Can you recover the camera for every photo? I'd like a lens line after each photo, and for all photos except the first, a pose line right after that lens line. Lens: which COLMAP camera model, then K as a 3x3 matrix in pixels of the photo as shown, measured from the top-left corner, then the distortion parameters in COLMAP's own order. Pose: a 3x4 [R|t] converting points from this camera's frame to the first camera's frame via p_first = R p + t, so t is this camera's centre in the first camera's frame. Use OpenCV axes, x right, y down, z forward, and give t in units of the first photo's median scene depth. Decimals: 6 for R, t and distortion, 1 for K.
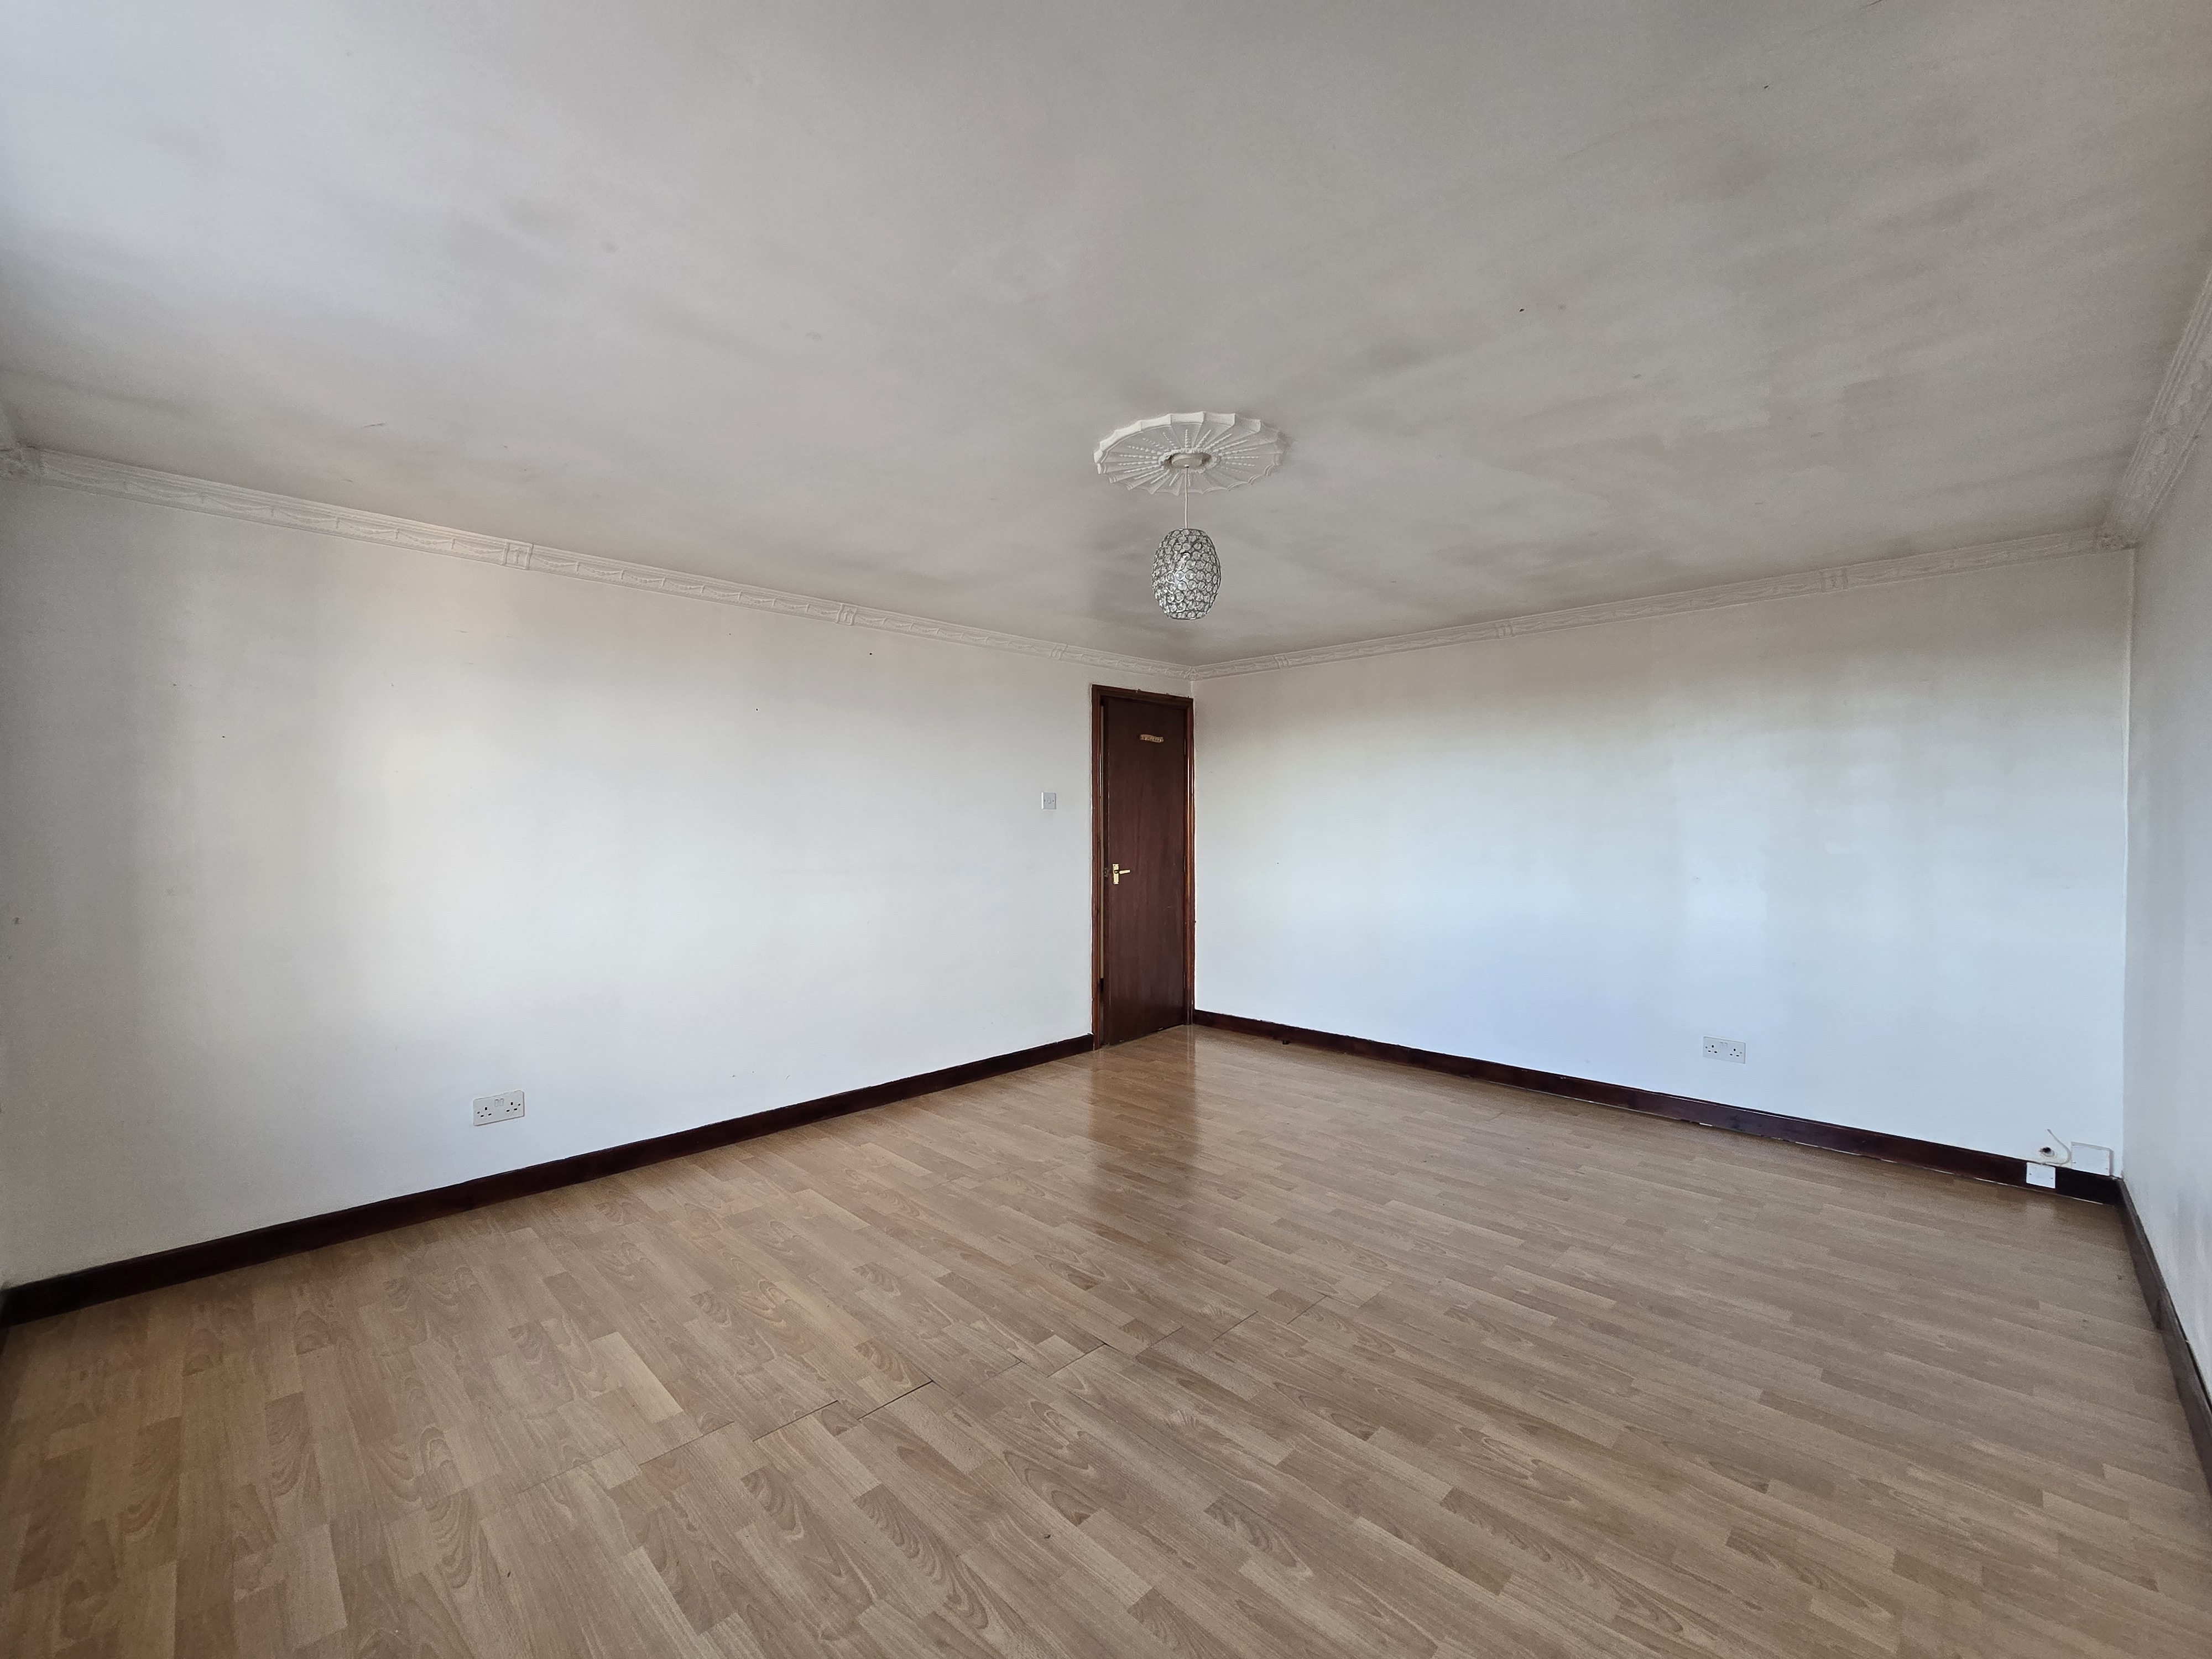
lens RADIAL K [[891.0, 0, 1104.2], [0, 891.0, 828.1], [0, 0, 1]] dist [-0.007597, 0.000243]
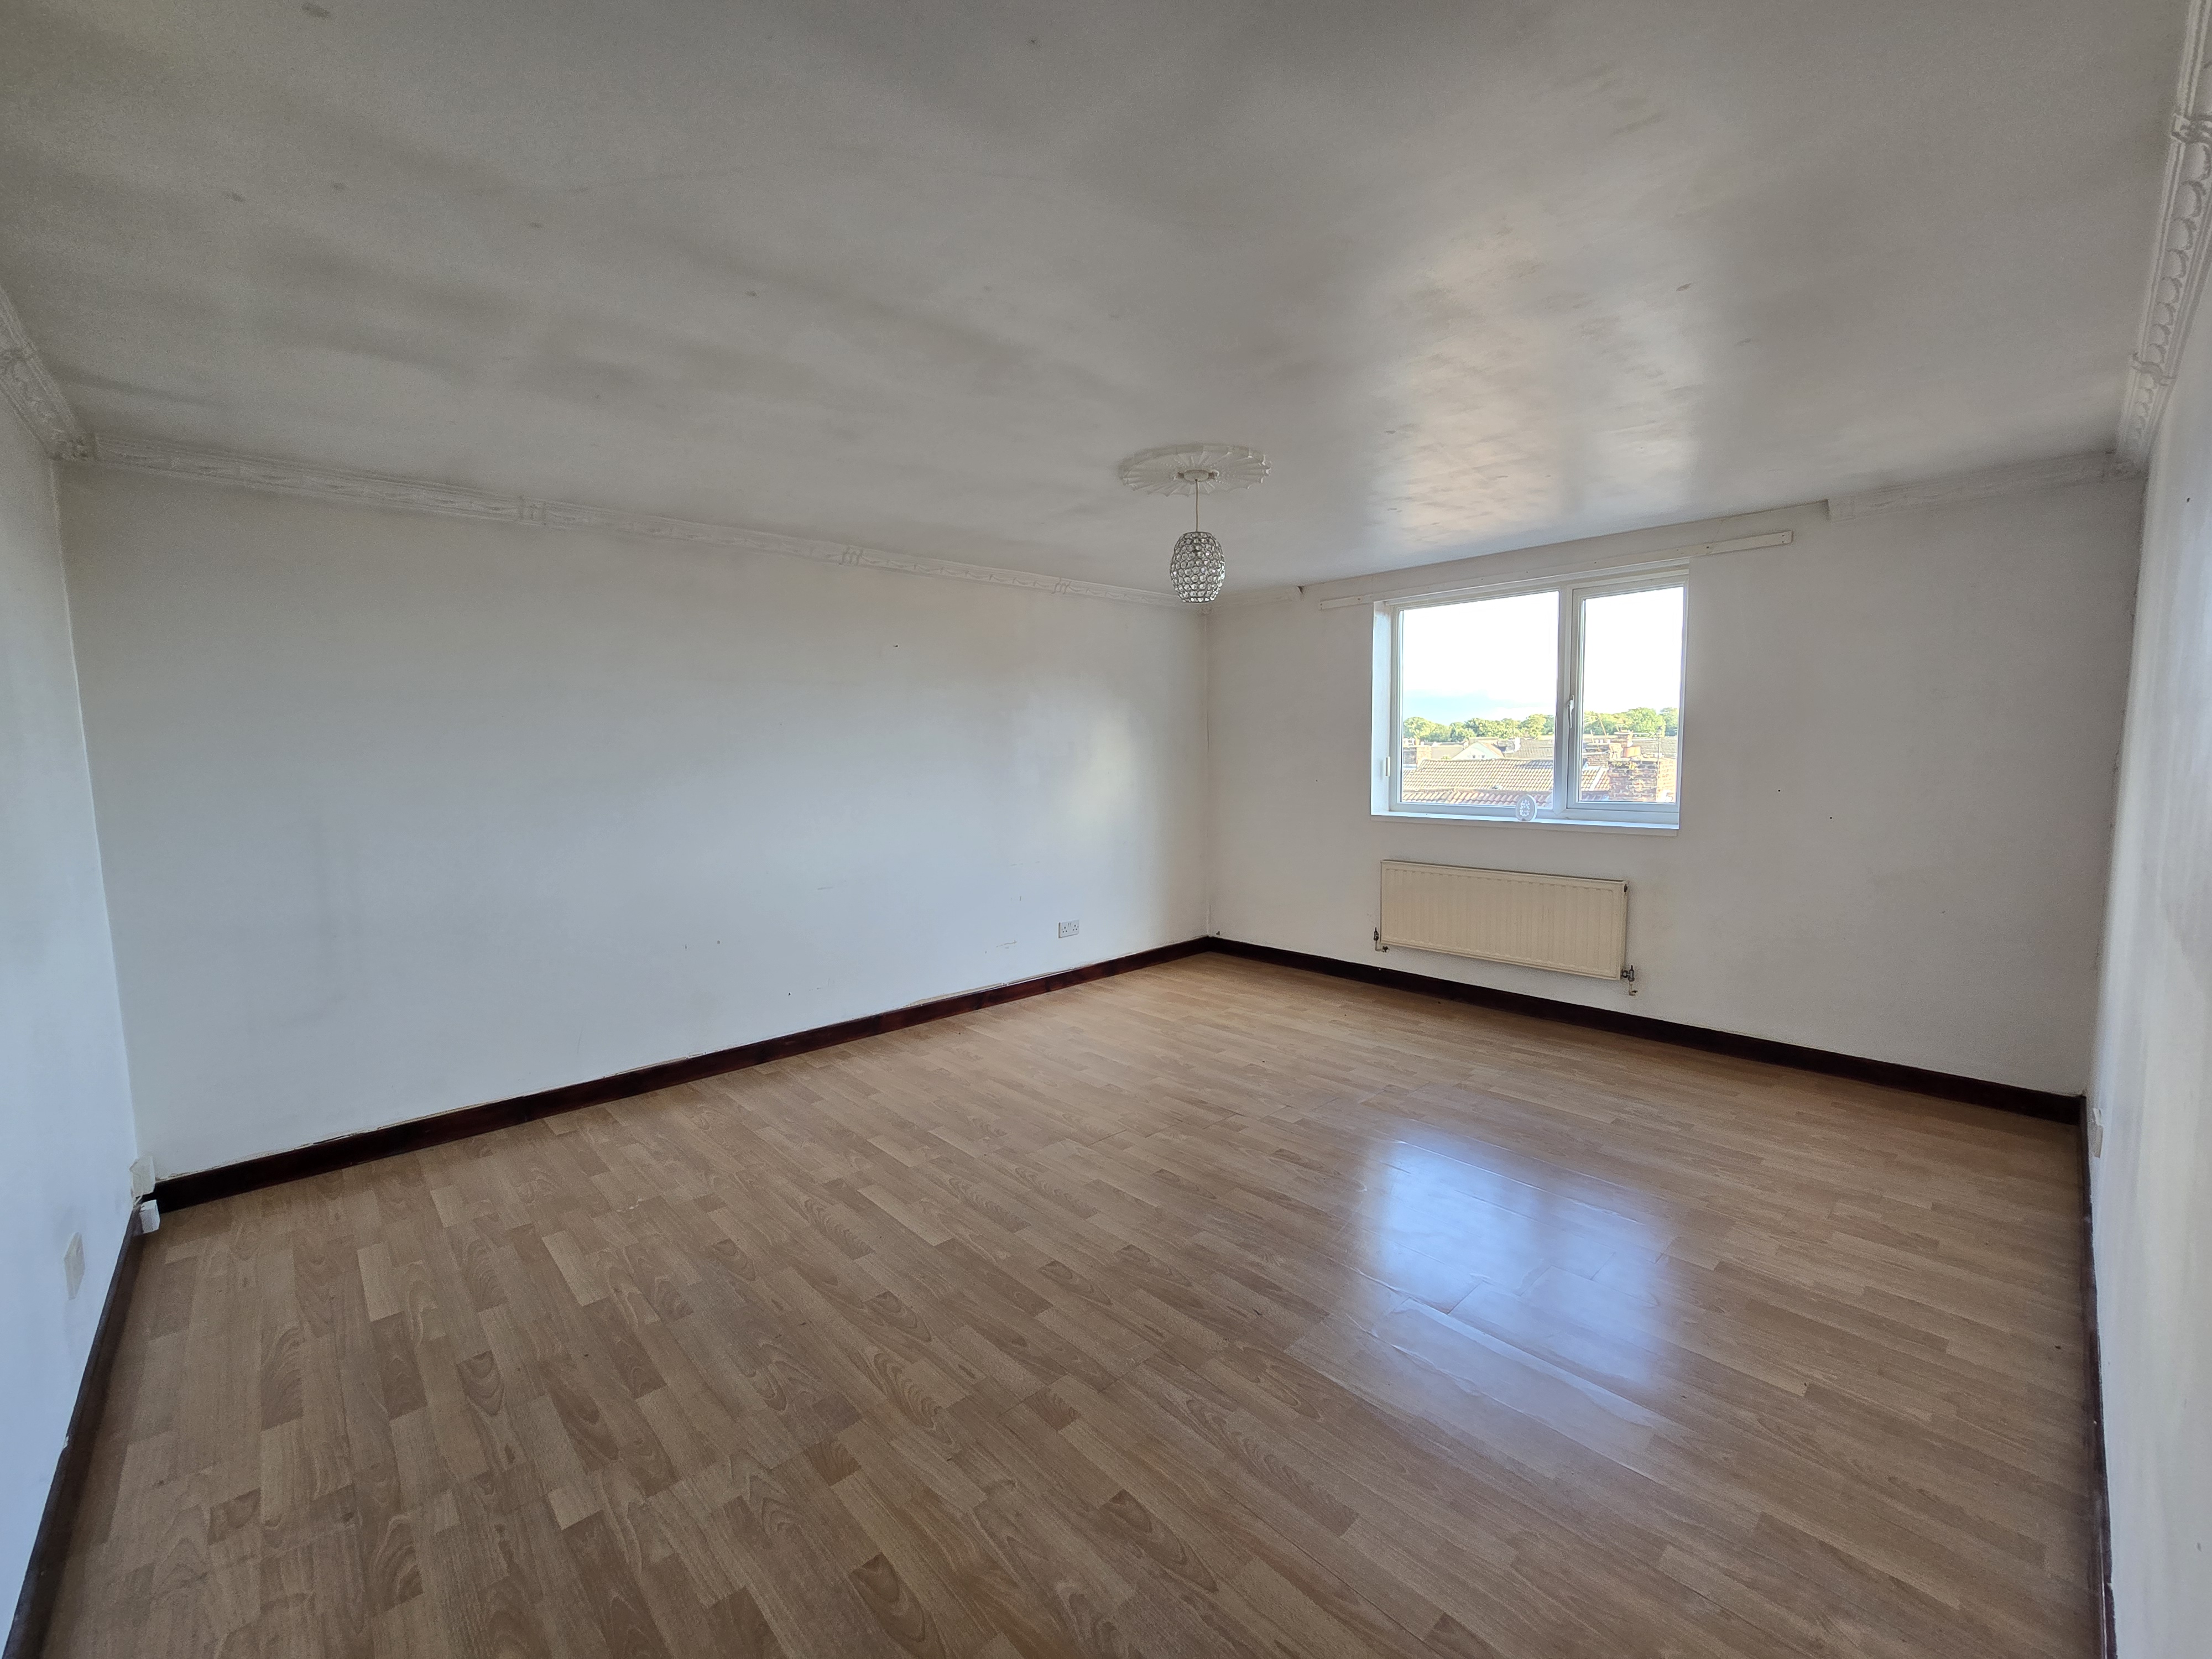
lens RADIAL K [[891.0, 0, 1069.0], [0, 891.0, 861.2], [0, 0, 1]] dist [-0.007597, 0.000243]
pose [[-0.996522, 0.007476, 0.082992, 0.158503], [0.018644, 0.990722, 0.134621, -0.040756], [-0.081216, 0.135700, -0.987416, 2.072405]]
